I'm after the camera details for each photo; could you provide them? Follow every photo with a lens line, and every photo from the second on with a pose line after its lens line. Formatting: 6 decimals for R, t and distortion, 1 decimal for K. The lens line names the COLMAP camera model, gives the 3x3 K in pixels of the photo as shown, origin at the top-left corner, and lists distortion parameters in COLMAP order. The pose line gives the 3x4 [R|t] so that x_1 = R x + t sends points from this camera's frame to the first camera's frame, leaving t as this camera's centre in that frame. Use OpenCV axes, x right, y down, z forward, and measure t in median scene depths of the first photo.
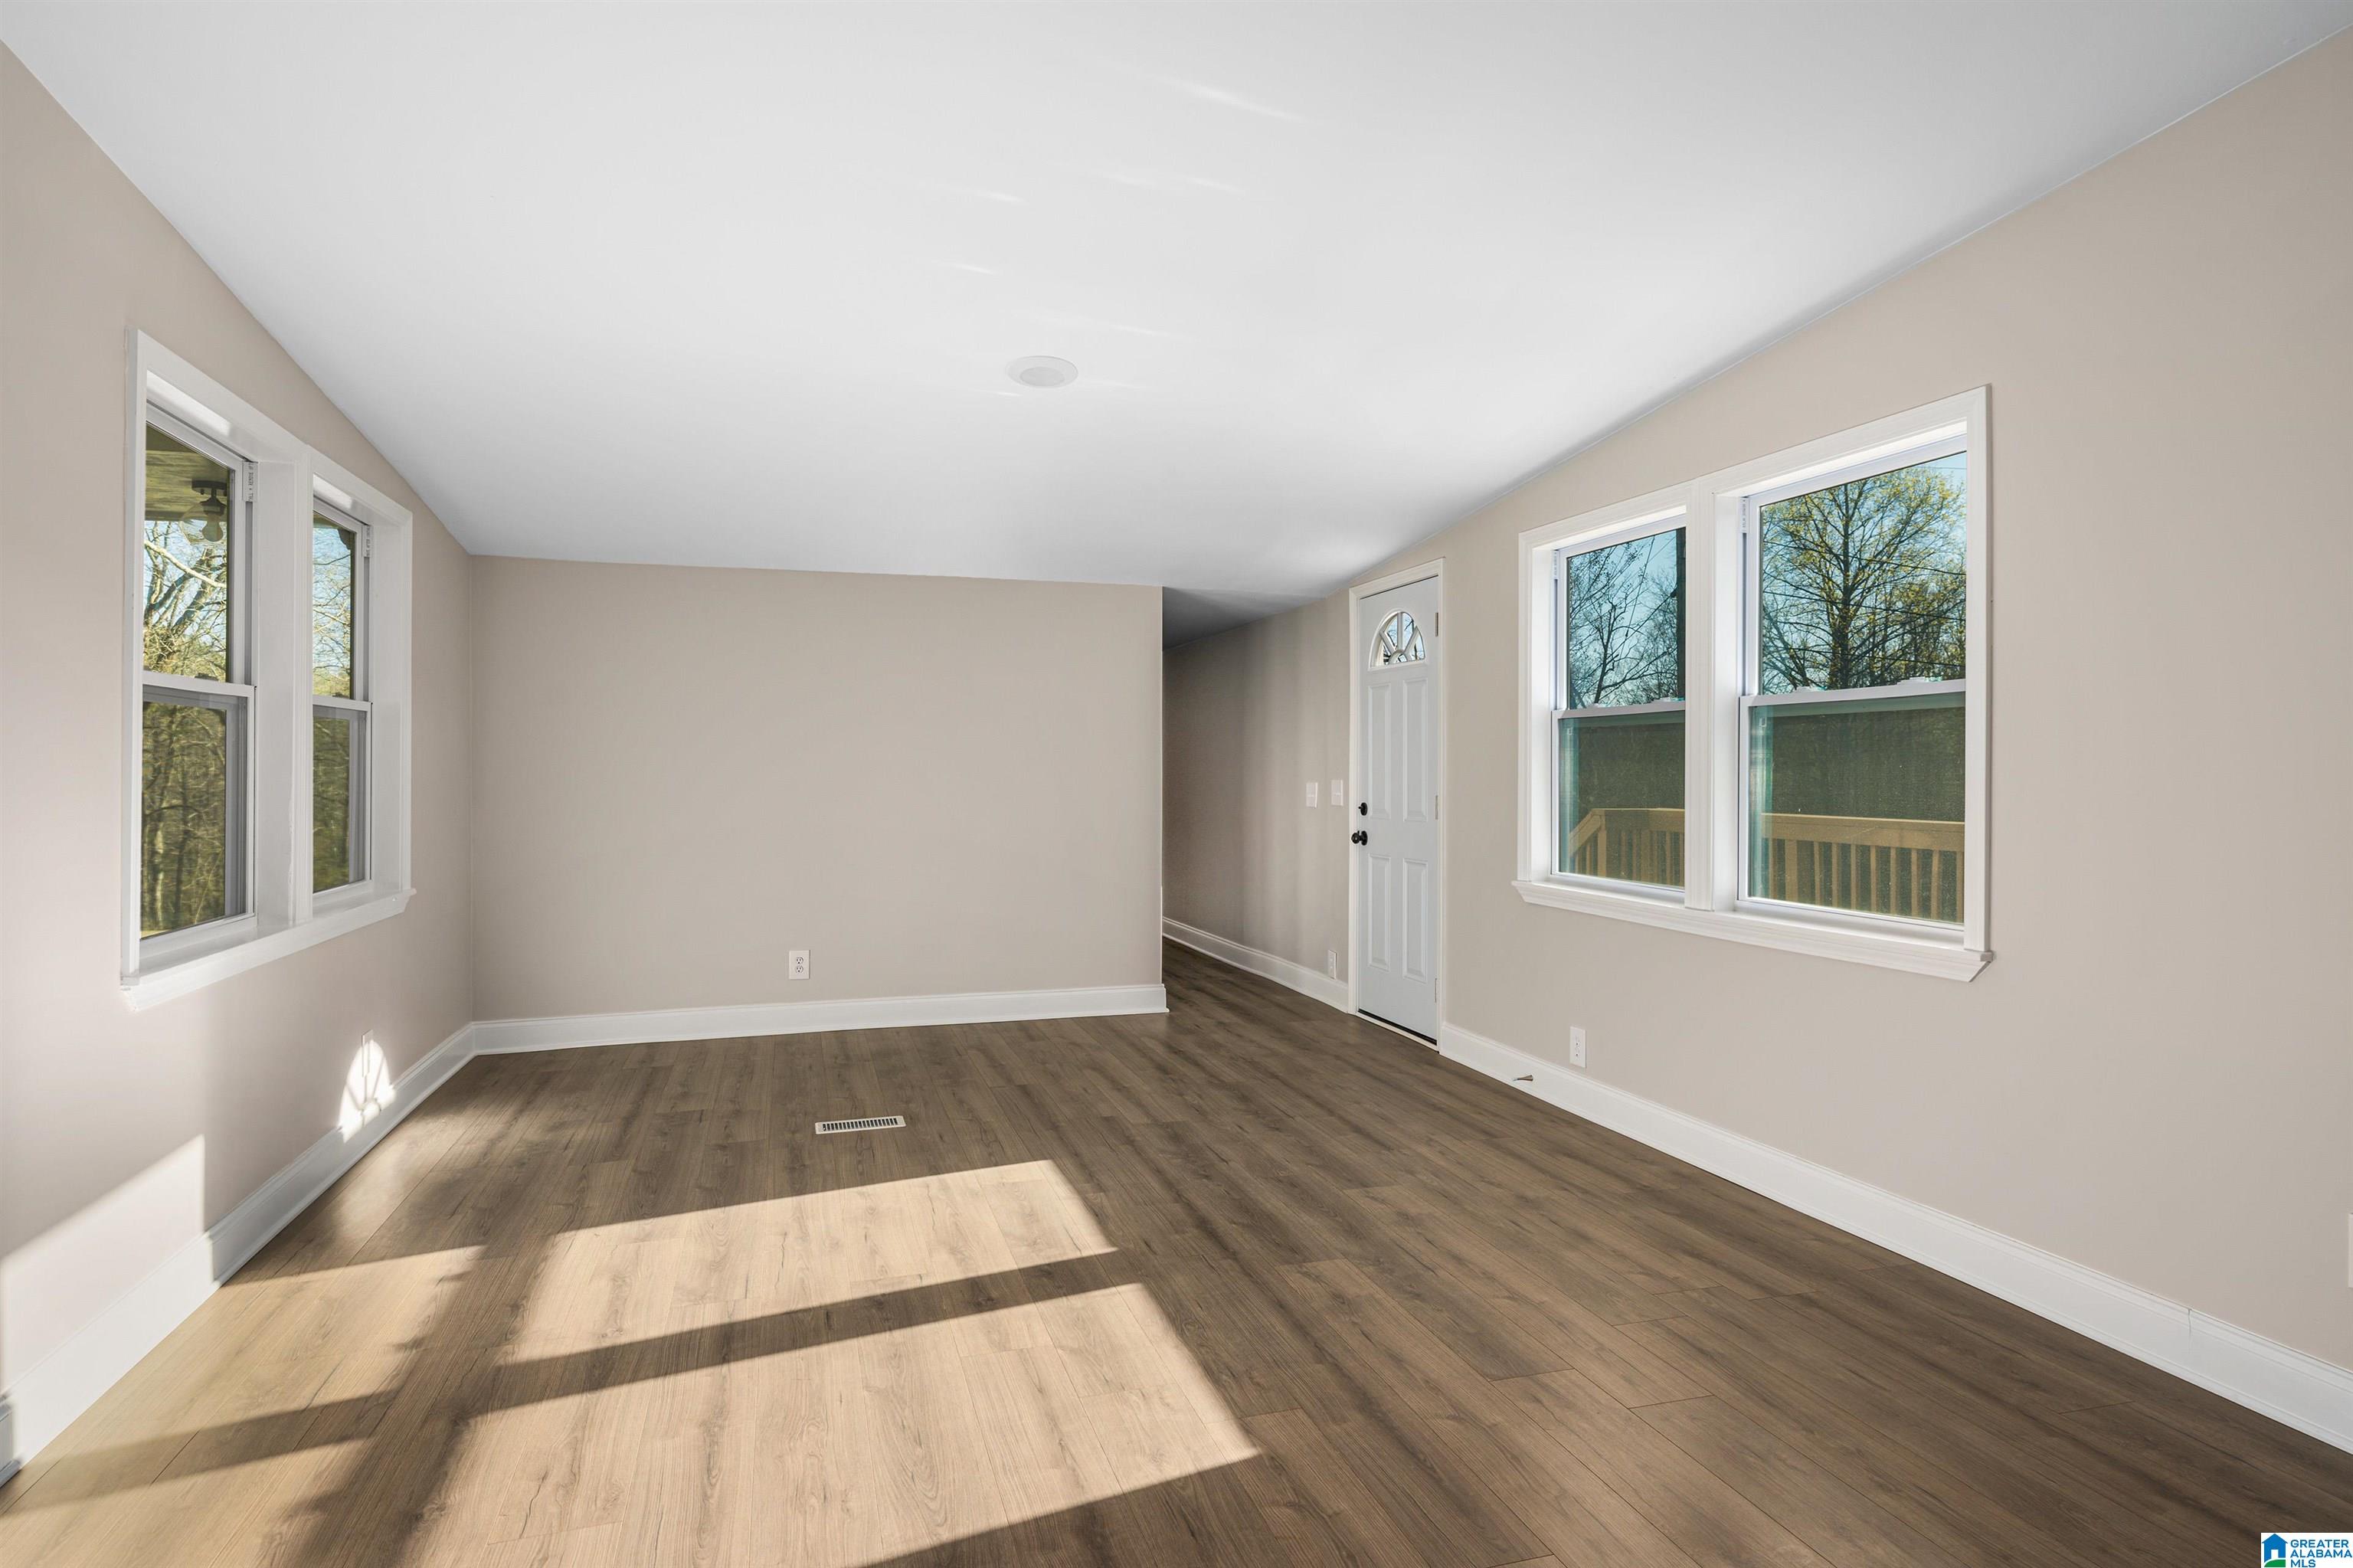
lens RADIAL K [[1231.6, 0, 1156.5], [0, 1231.6, 770.6], [0, 0, 1]] dist [0.007705, -0.002997]
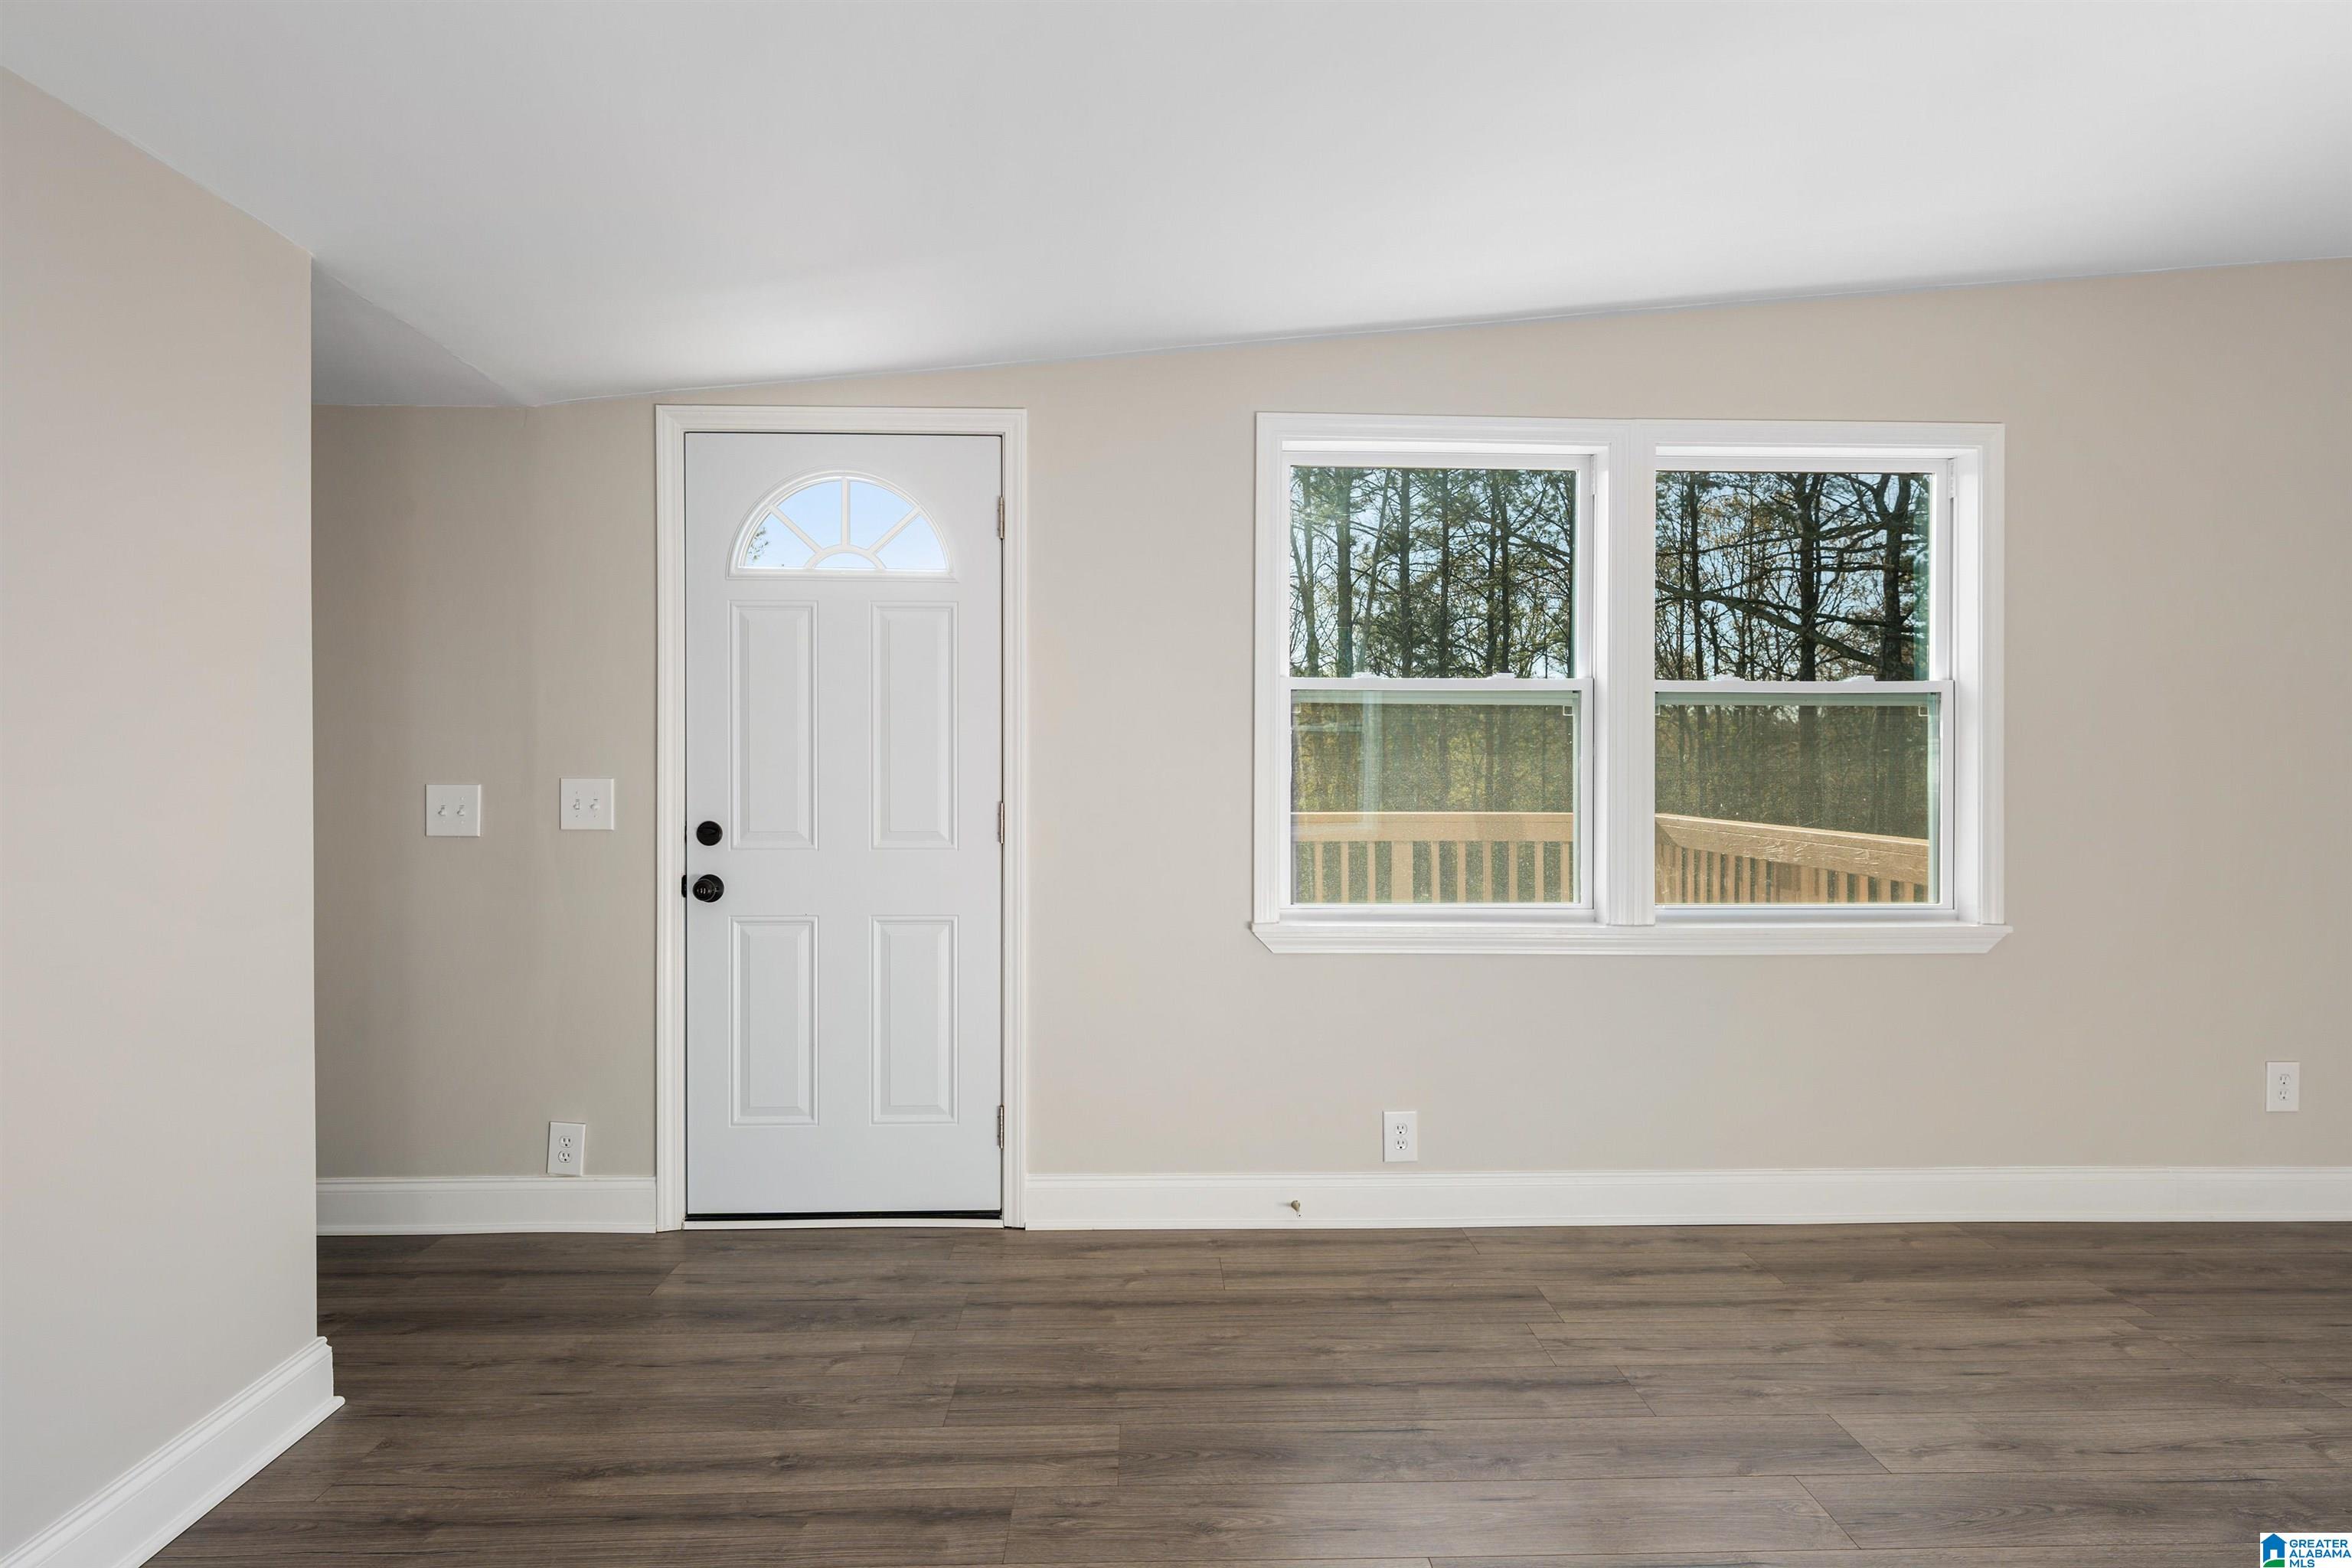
lens RADIAL K [[1231.0, 0, 1191.0], [0, 1231.0, 772.1], [0, 0, 1]] dist [0.007705, -0.002997]
pose [[0.258396, -0.006776, 0.966015, -0.550660], [-0.003981, 0.999959, 0.008079, -0.000962], [-0.966031, -0.005933, 0.258359, 1.265931]]
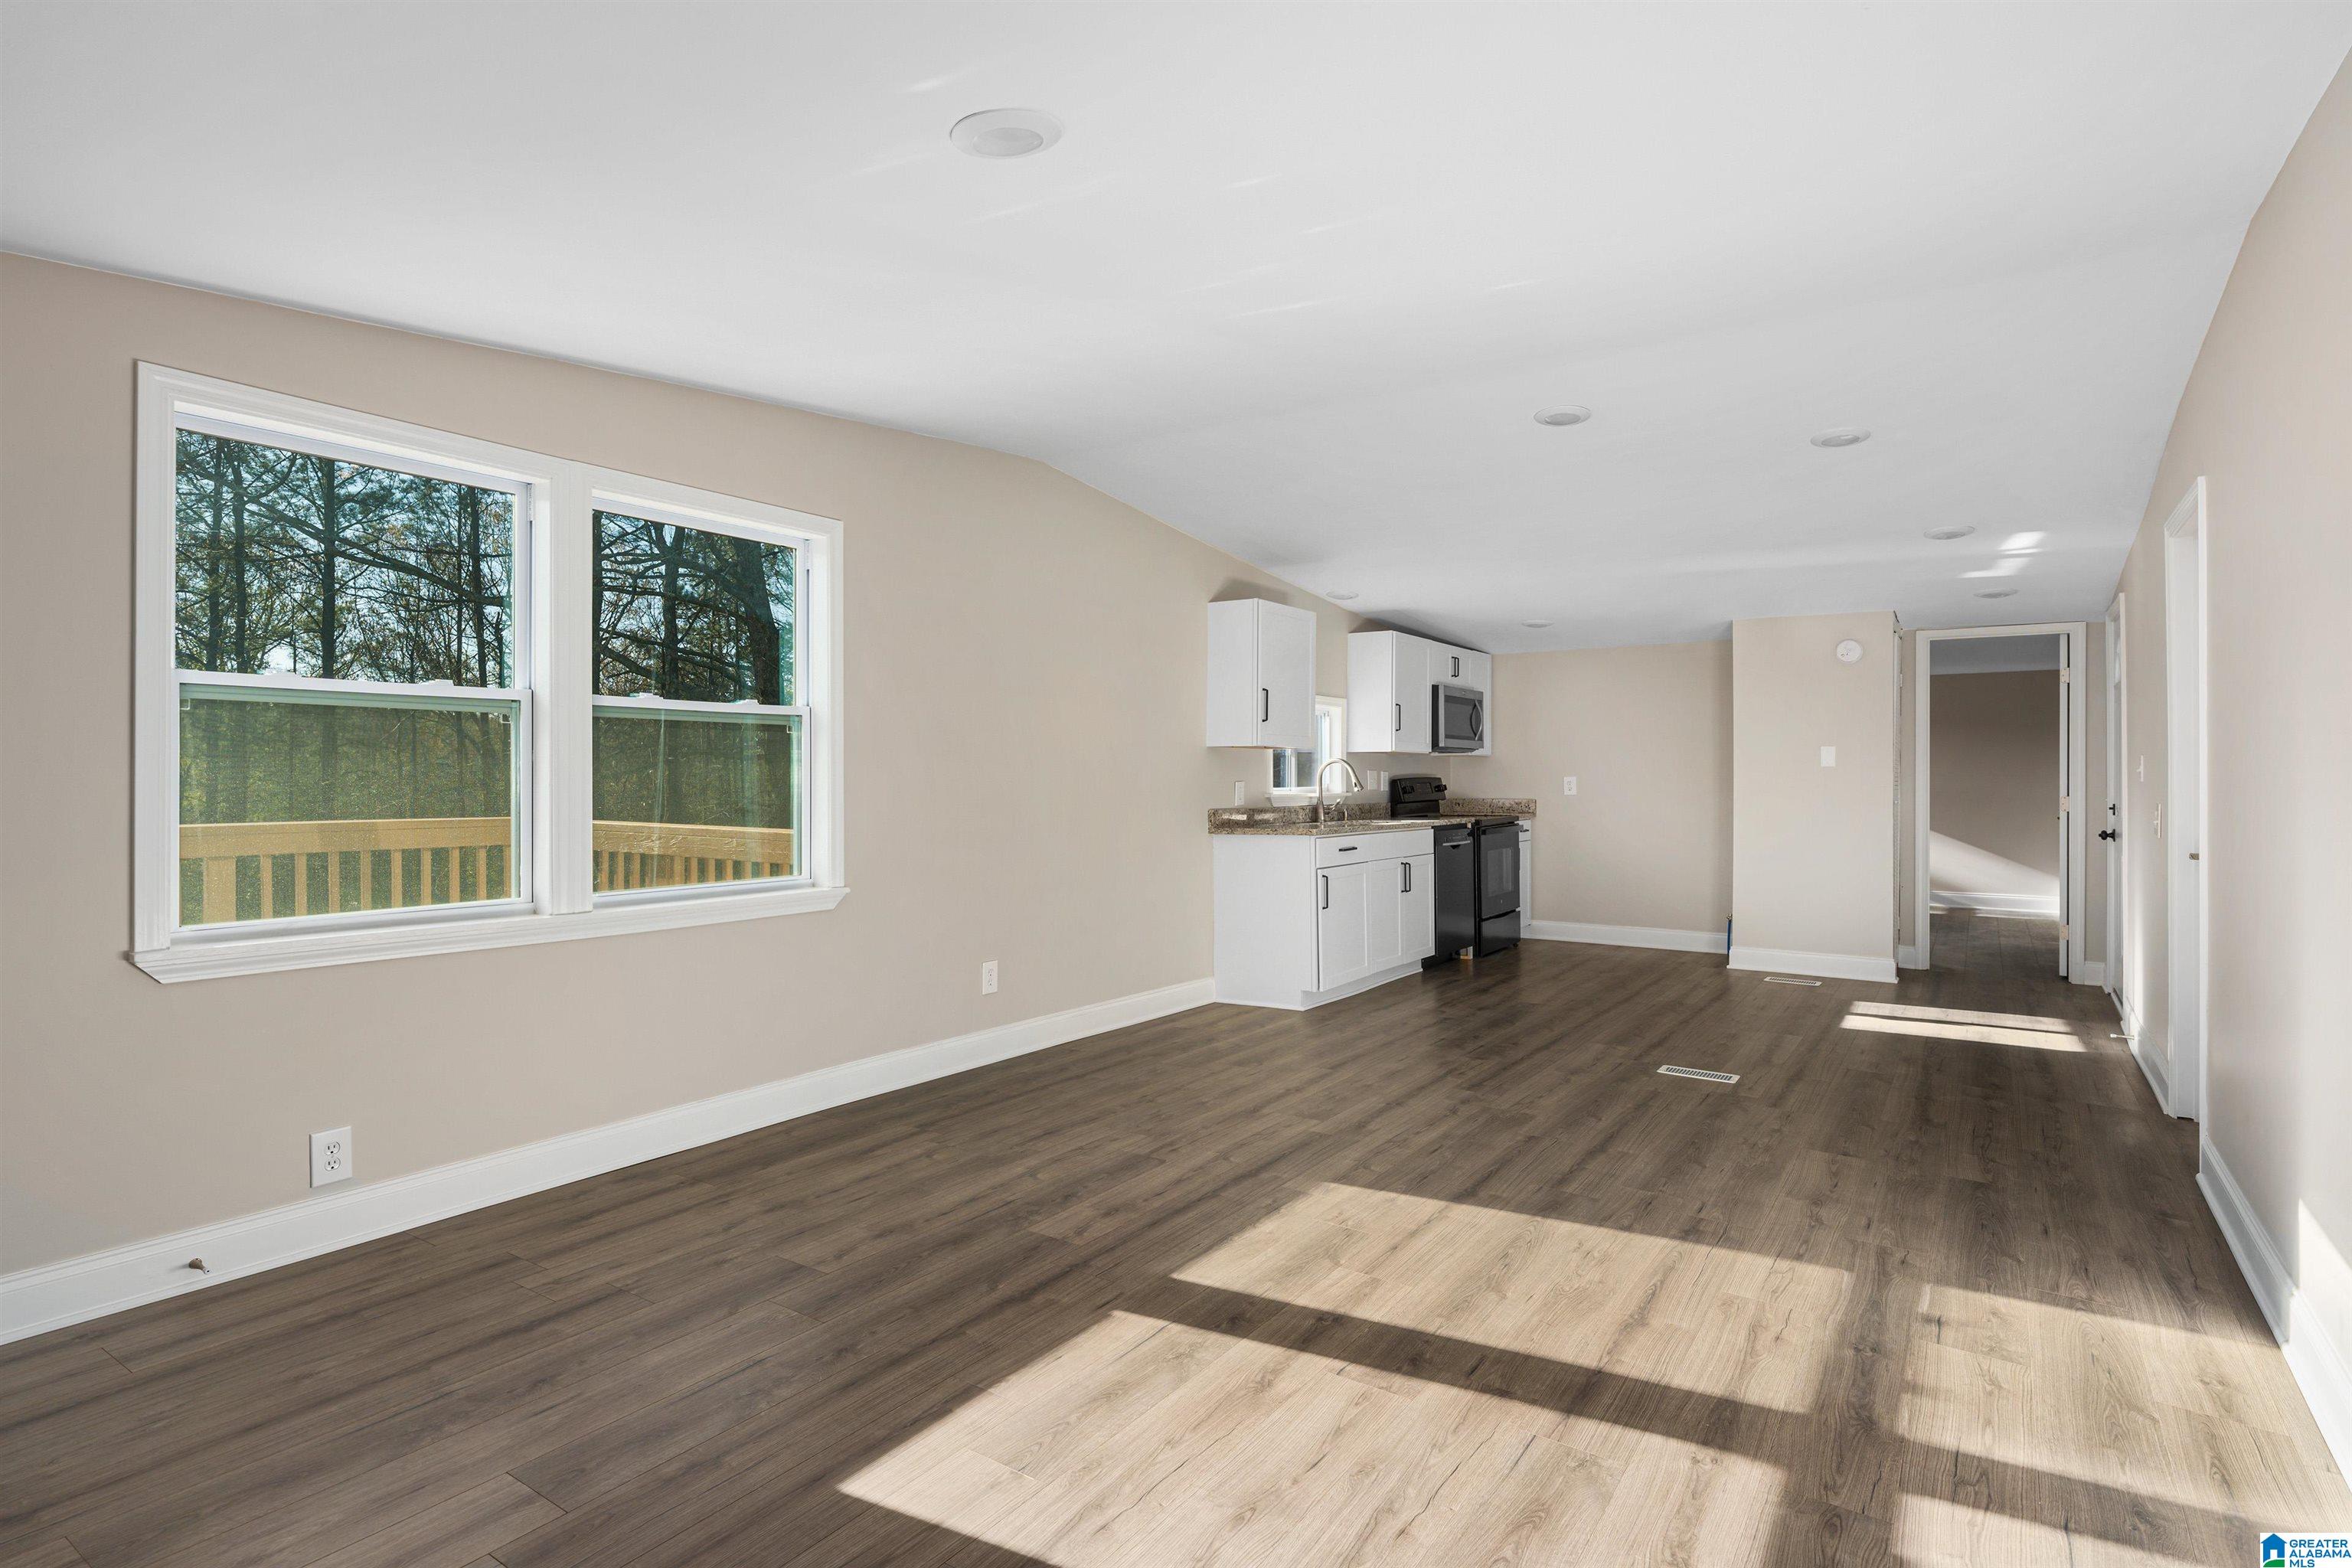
lens RADIAL K [[1189.2, 0, 1167.8], [0, 1189.2, 775.7], [0, 0, 1]] dist [0.005951, -0.000193]
pose [[-0.617581, -0.004612, 0.786494, -0.675562], [-0.005668, 0.999983, 0.001413, 0.000397], [-0.786487, -0.003585, -0.617596, 1.421625]]
